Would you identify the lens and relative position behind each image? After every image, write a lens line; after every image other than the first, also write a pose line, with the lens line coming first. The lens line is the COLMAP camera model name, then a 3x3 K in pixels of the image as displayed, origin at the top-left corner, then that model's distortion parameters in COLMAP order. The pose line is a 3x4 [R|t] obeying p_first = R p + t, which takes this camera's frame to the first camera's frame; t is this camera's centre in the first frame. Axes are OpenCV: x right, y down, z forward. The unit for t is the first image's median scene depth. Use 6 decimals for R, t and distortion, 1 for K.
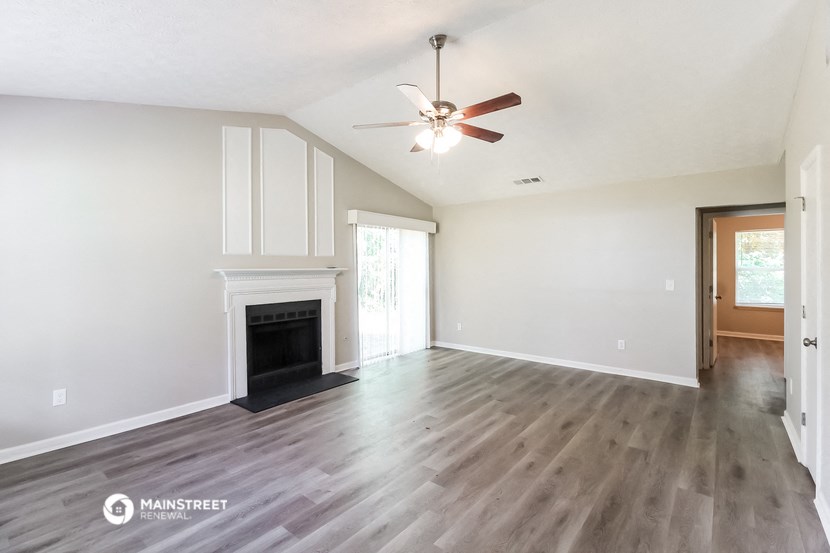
lens RADIAL K [[381.4, 0, 417.4], [0, 381.4, 273.3], [0, 0, 1]] dist [0.004817, 0.000145]
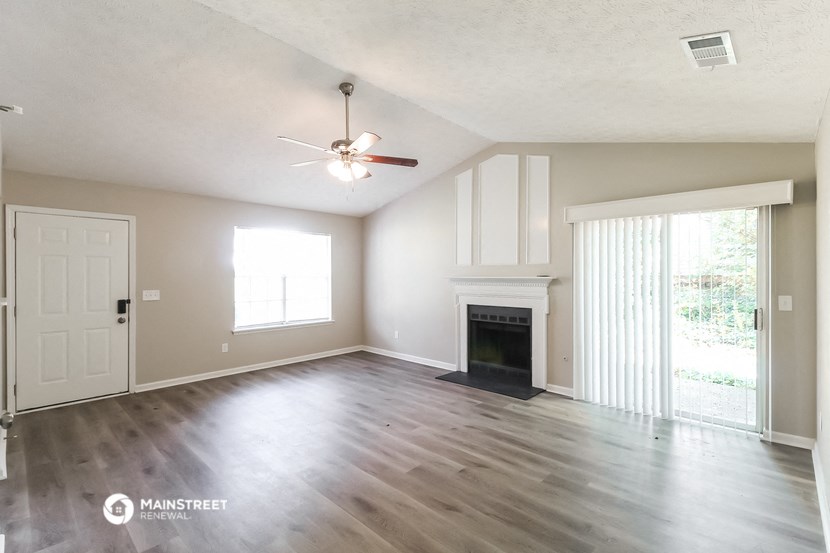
lens RADIAL K [[381.4, 0, 417.4], [0, 381.4, 274.6], [0, 0, 1]] dist [0.004817, 0.000145]
pose [[-0.095578, 0.005164, -0.995409, 0.824369], [-0.008271, 0.999948, 0.005982, -0.023601], [0.995388, 0.008805, -0.095531, 0.885445]]
